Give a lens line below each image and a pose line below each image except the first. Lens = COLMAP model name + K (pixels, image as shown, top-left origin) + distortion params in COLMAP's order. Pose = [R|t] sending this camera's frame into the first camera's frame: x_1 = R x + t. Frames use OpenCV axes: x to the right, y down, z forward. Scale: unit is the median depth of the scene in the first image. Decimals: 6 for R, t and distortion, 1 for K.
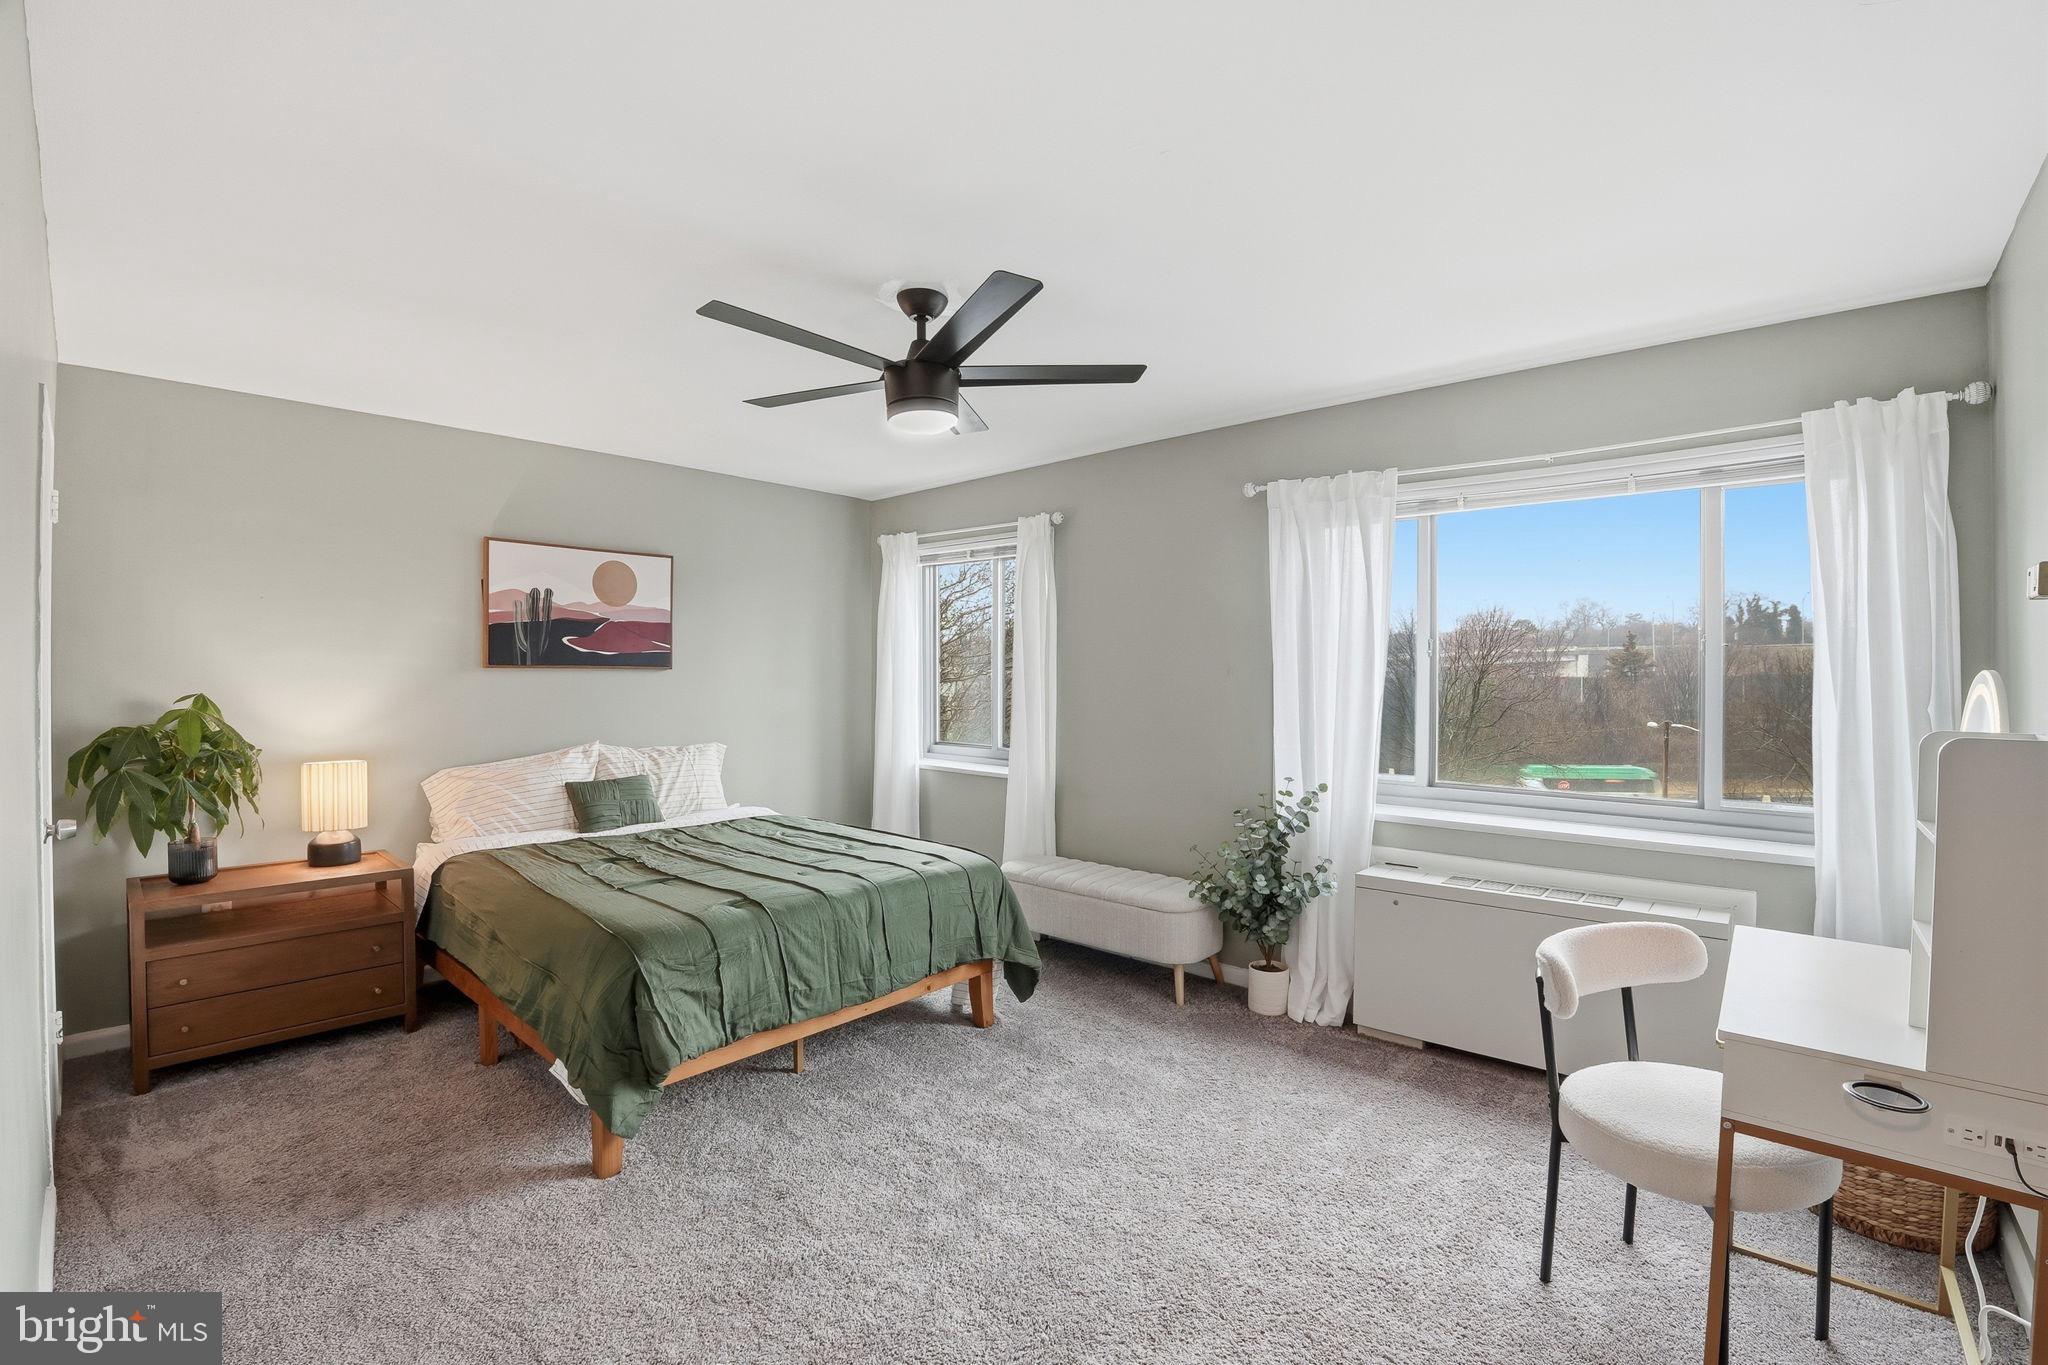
lens RADIAL K [[909.7, 0, 1019.0], [0, 909.7, 678.6], [0, 0, 1]] dist [-0.025856, 0.004188]
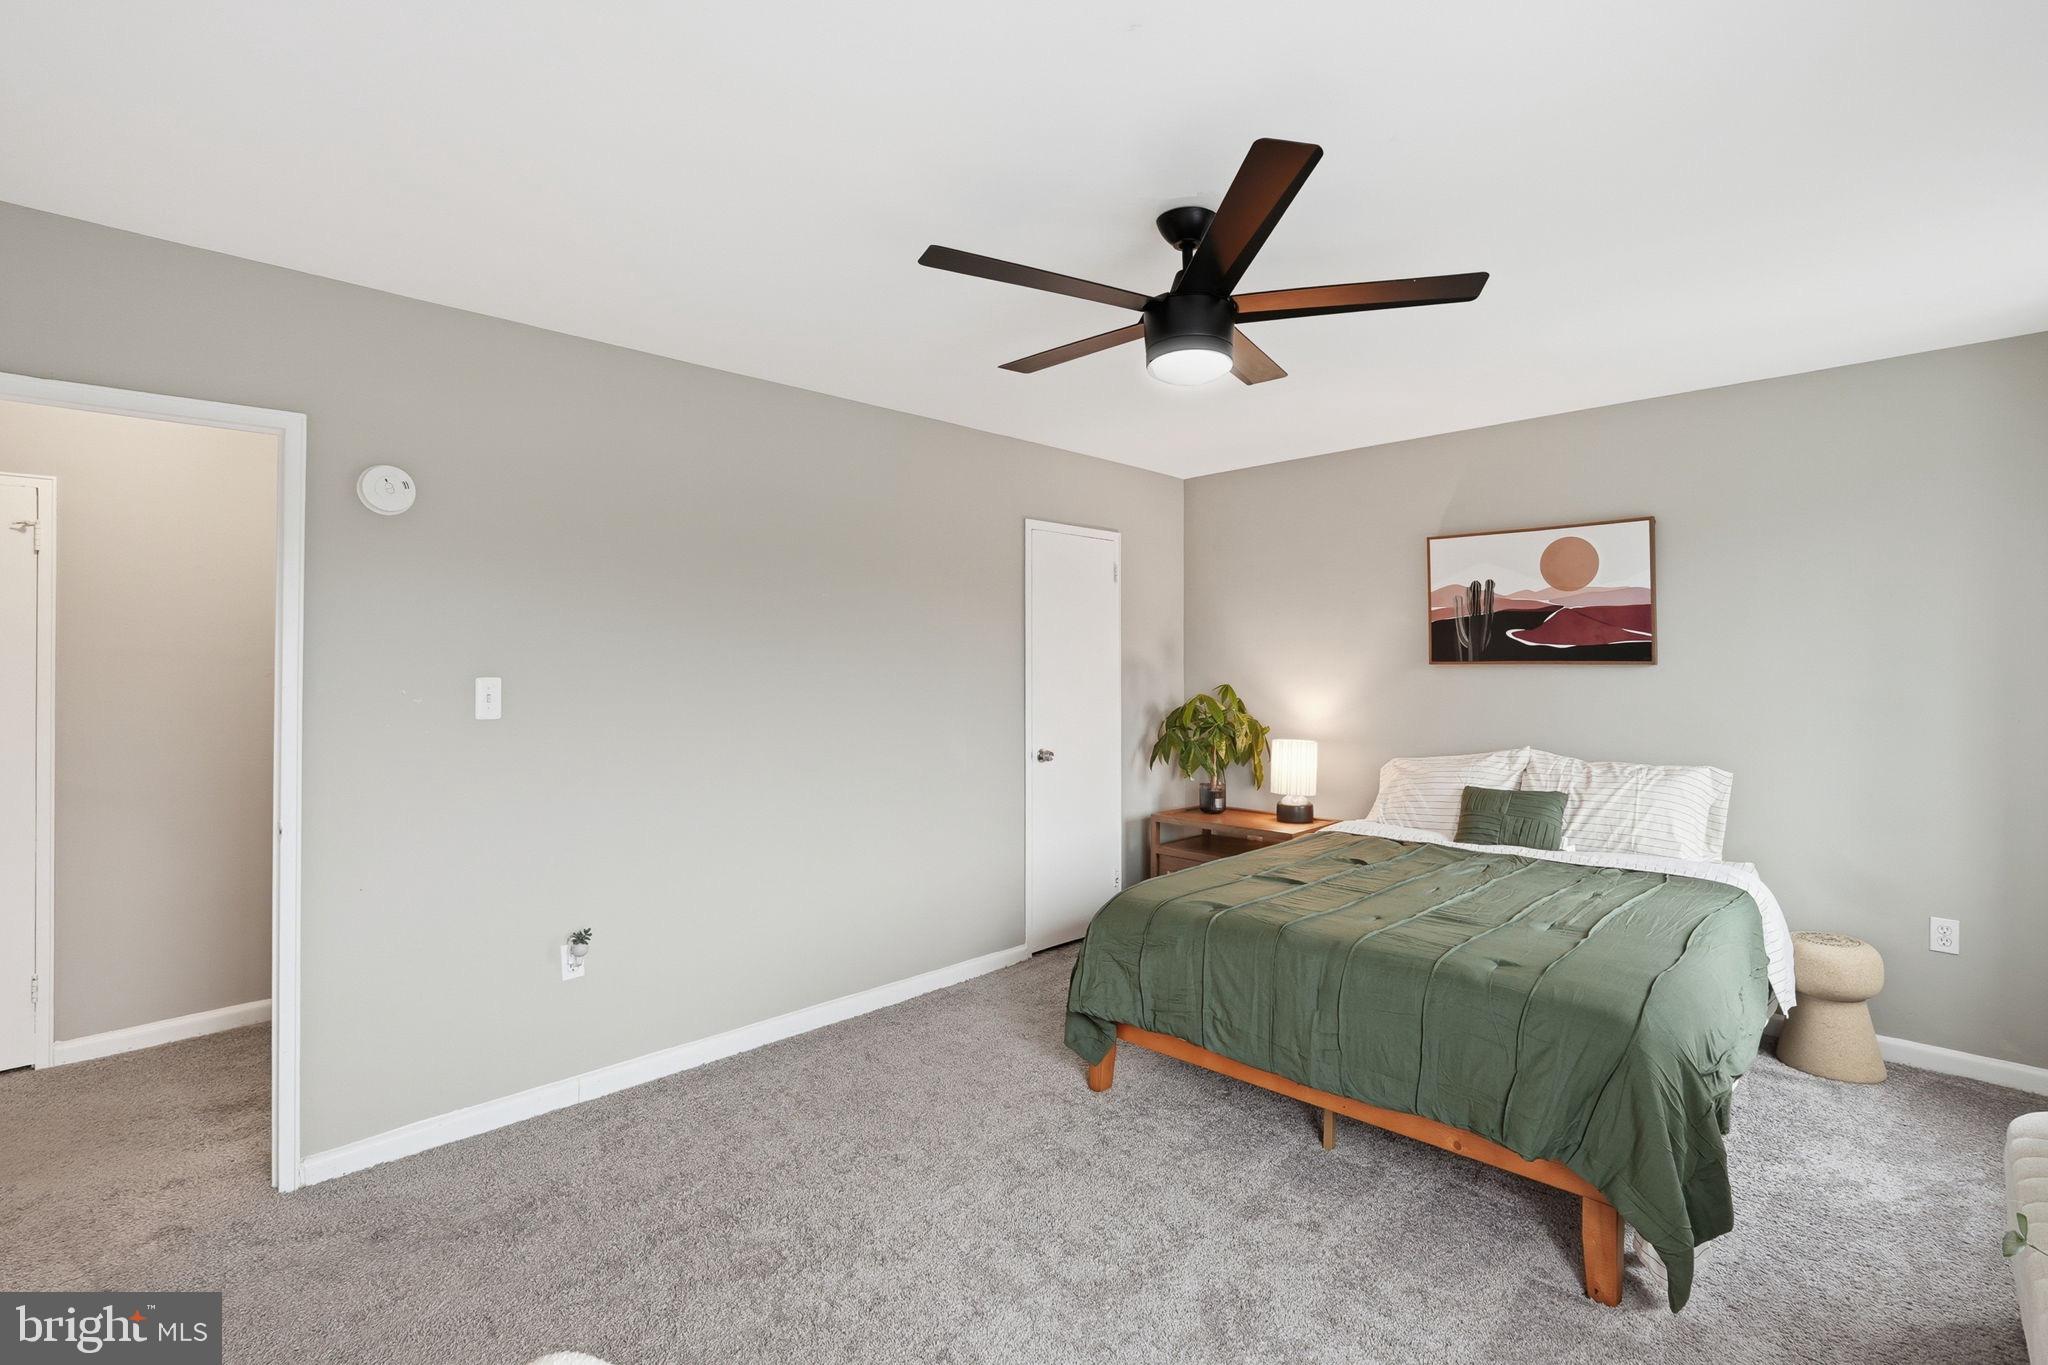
lens RADIAL K [[909.7, 0, 1019.3], [0, 909.7, 672.2], [0, 0, 1]] dist [-0.025856, 0.004188]
pose [[-0.013584, -0.003081, -0.999903, 0.427377], [-0.010509, 0.999940, -0.002939, 0.004533], [0.999853, 0.010468, -0.013616, 0.530891]]
